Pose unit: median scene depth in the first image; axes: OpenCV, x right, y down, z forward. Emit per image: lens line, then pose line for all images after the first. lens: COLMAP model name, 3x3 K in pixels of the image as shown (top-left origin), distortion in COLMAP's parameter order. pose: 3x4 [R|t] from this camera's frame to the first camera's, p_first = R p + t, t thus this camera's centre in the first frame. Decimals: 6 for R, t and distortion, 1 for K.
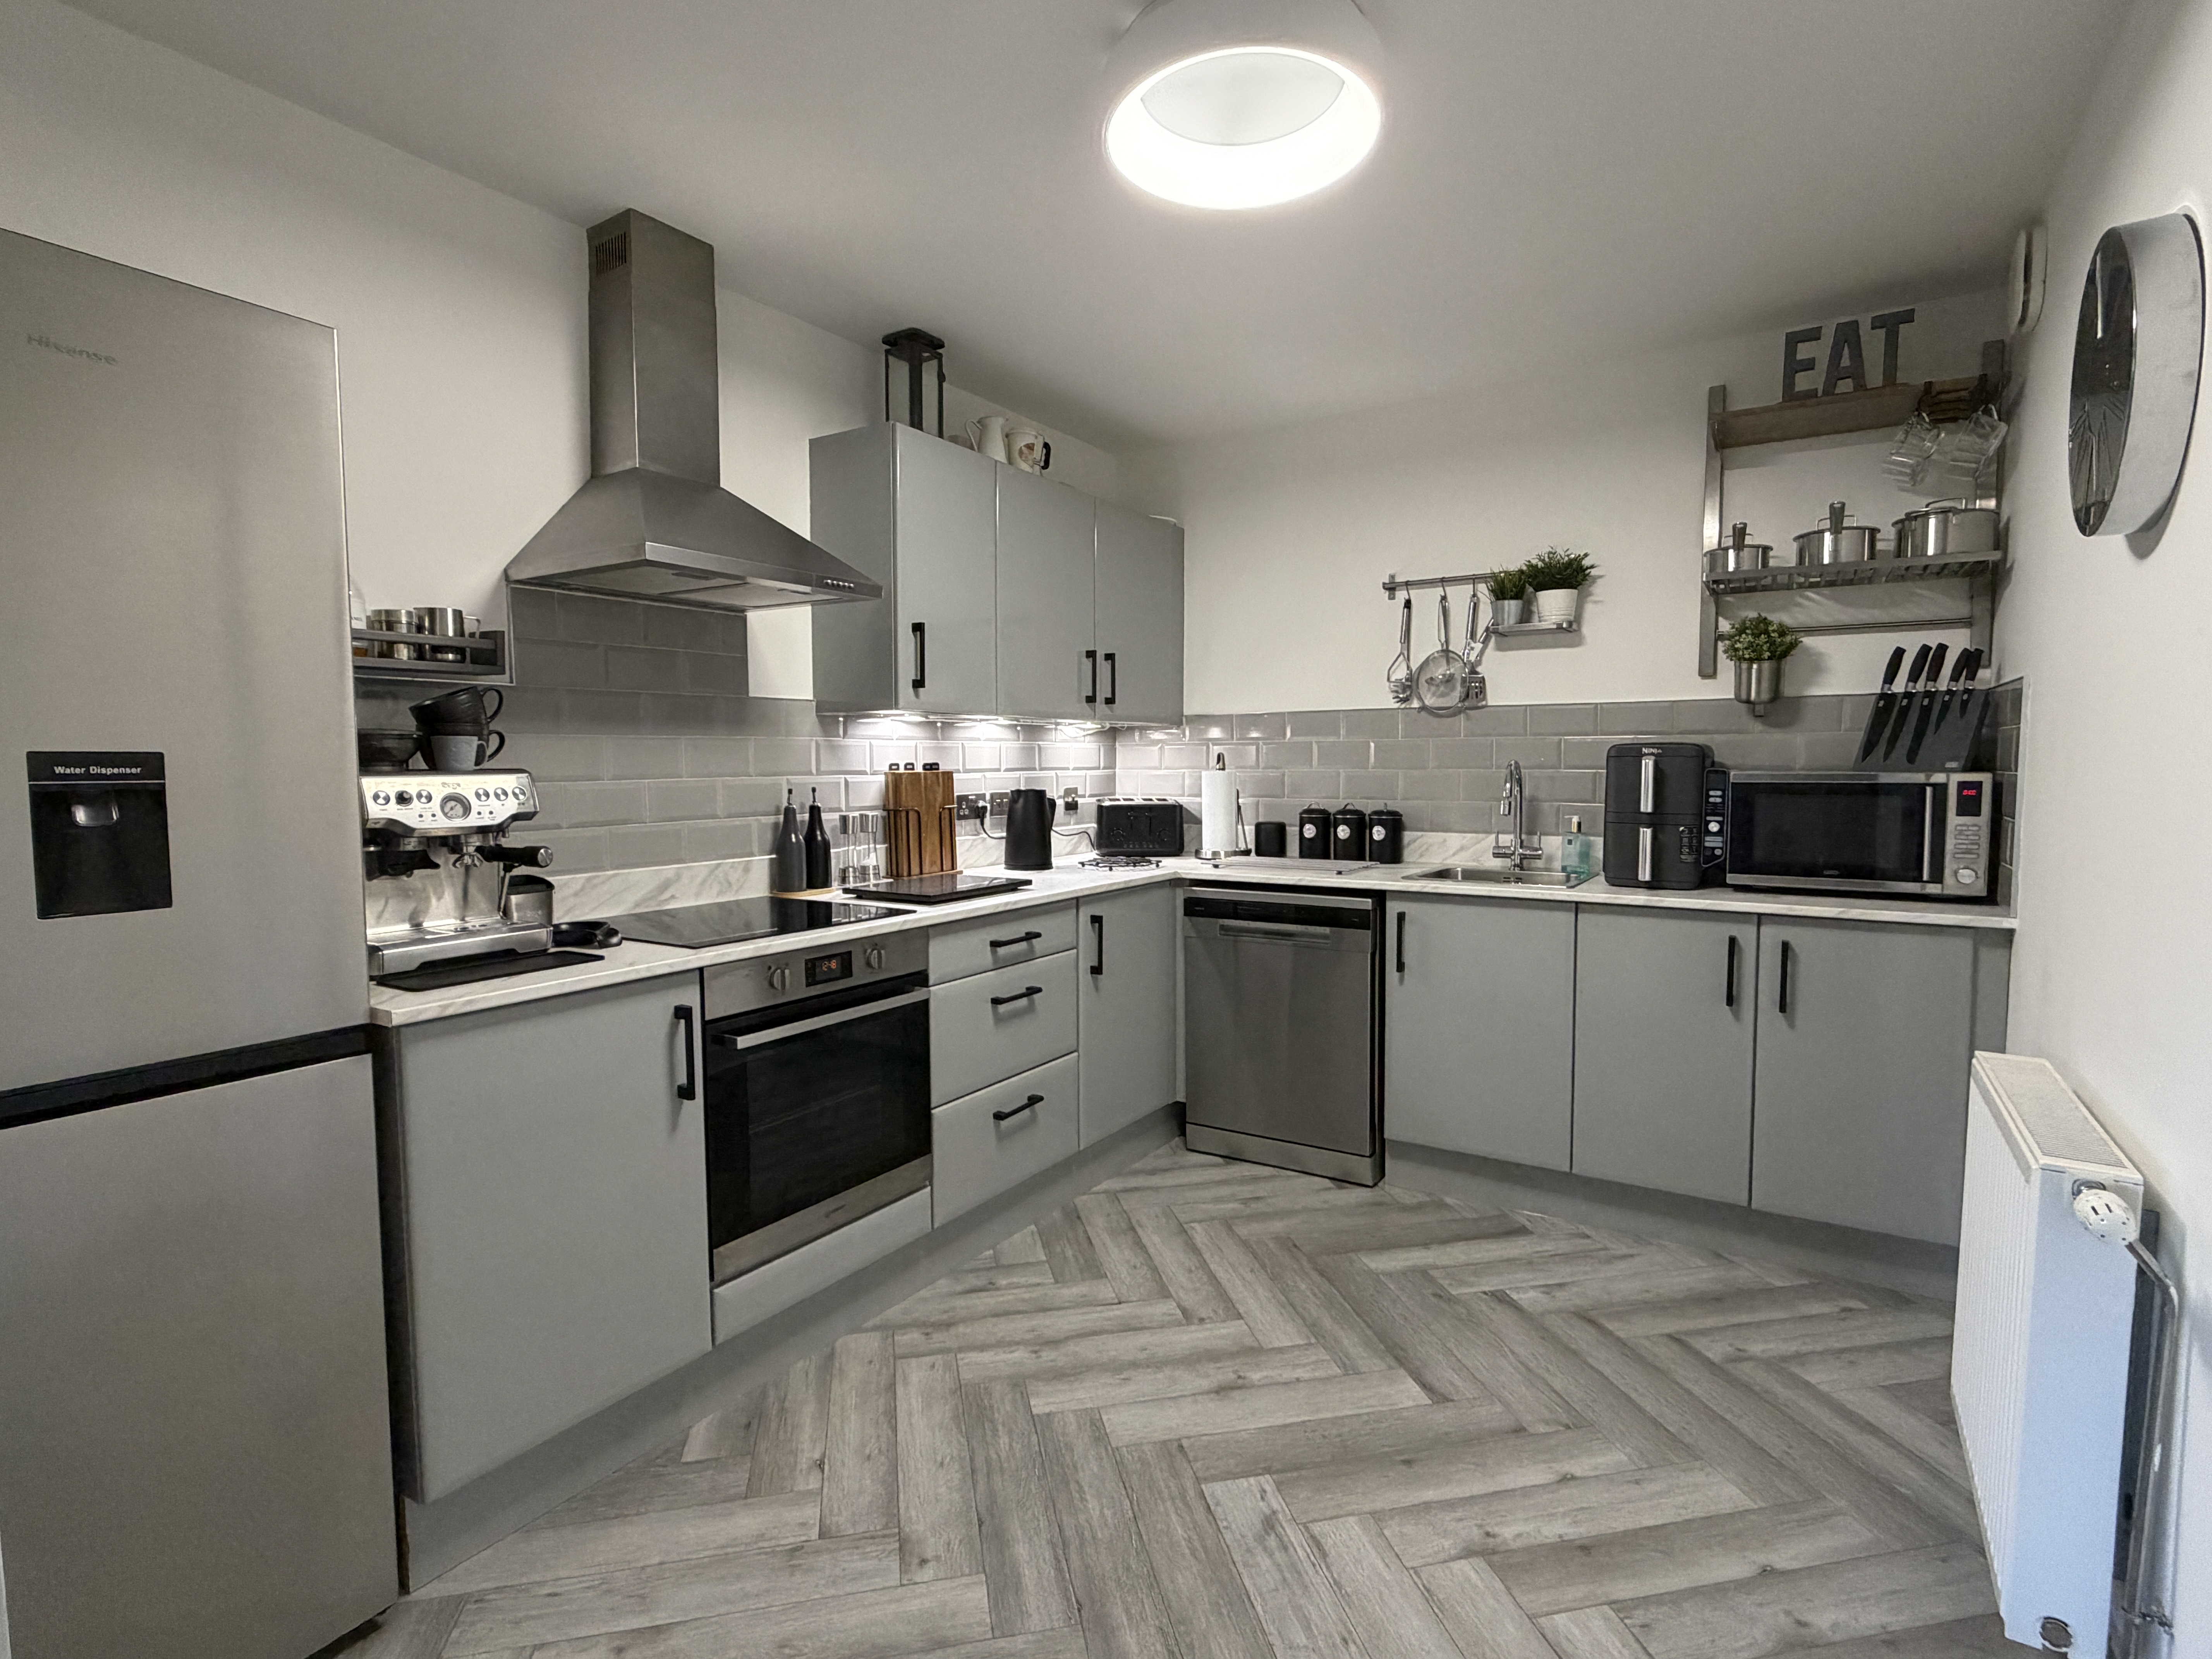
lens RADIAL K [[1064.1, 0, 1103.9], [0, 1064.1, 829.6], [0, 0, 1]] dist [0.002296, -0.001833]
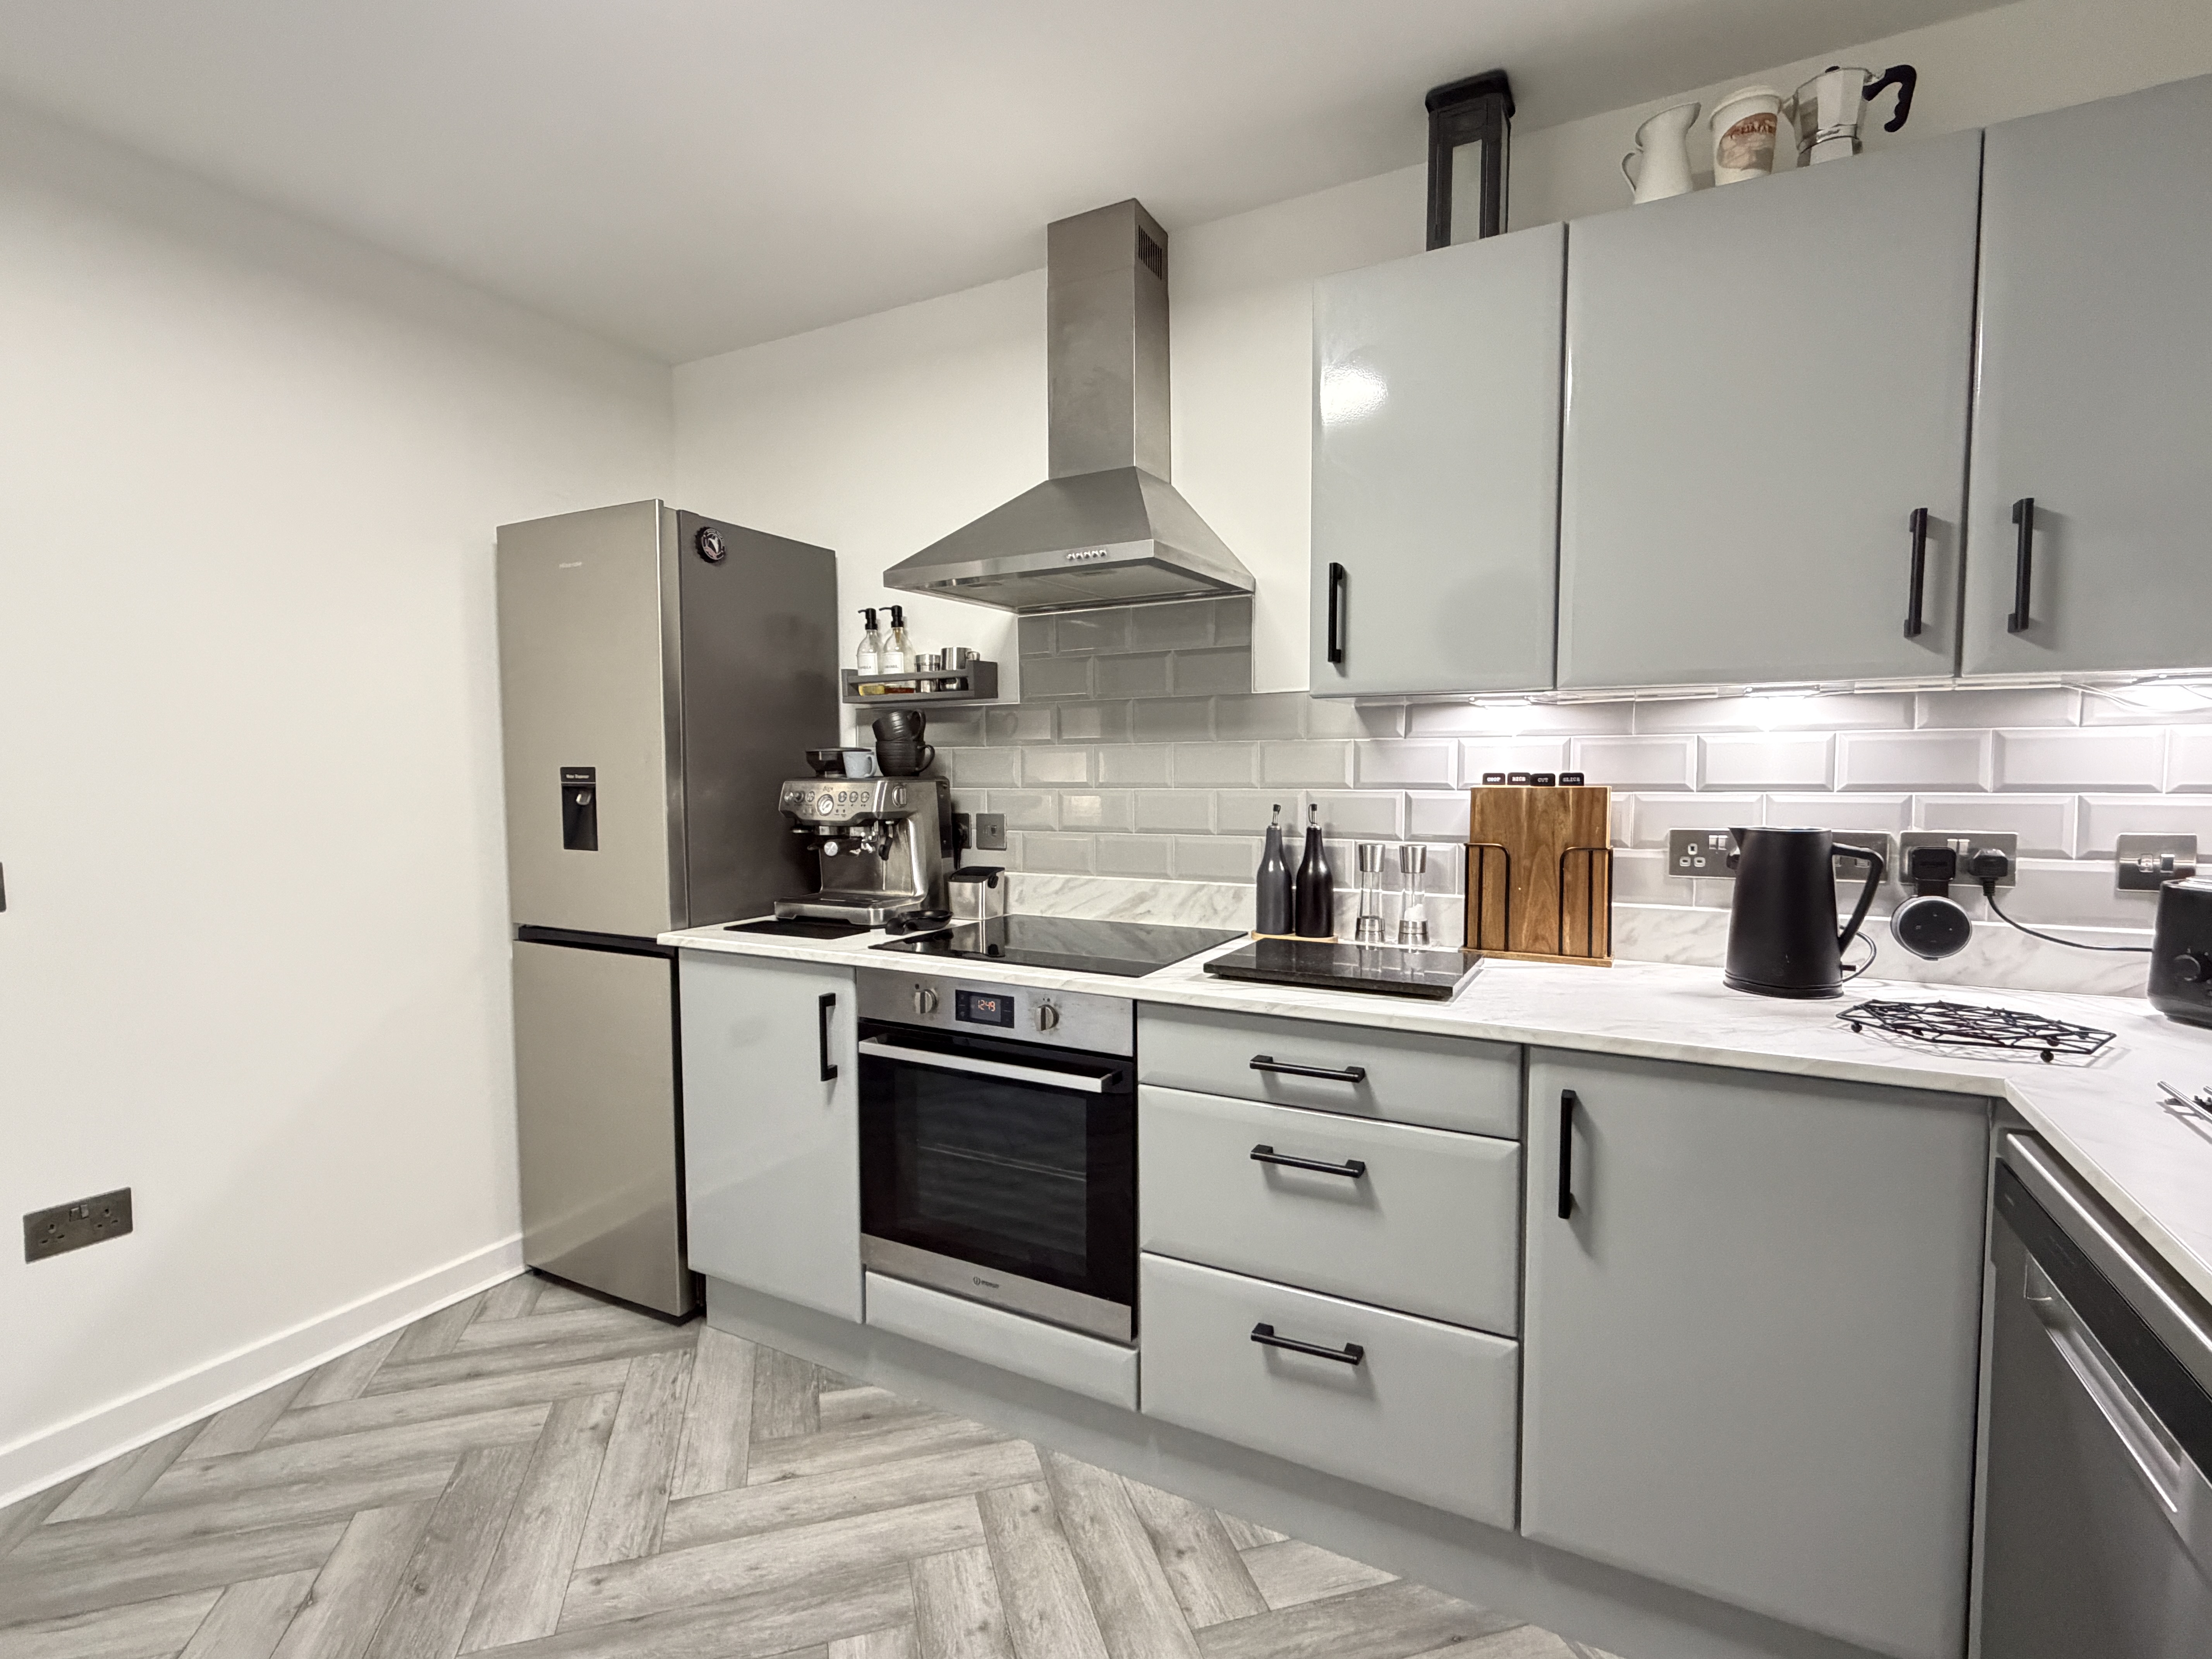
lens RADIAL K [[1043.0, 0, 1101.7], [0, 1043.0, 835.6], [0, 0, 1]] dist [-0.002620, -0.000910]
pose [[0.088768, 0.070470, -0.993556, 0.523340], [-0.060627, 0.996027, 0.065229, -0.064756], [0.994206, 0.054446, 0.092687, 0.889265]]
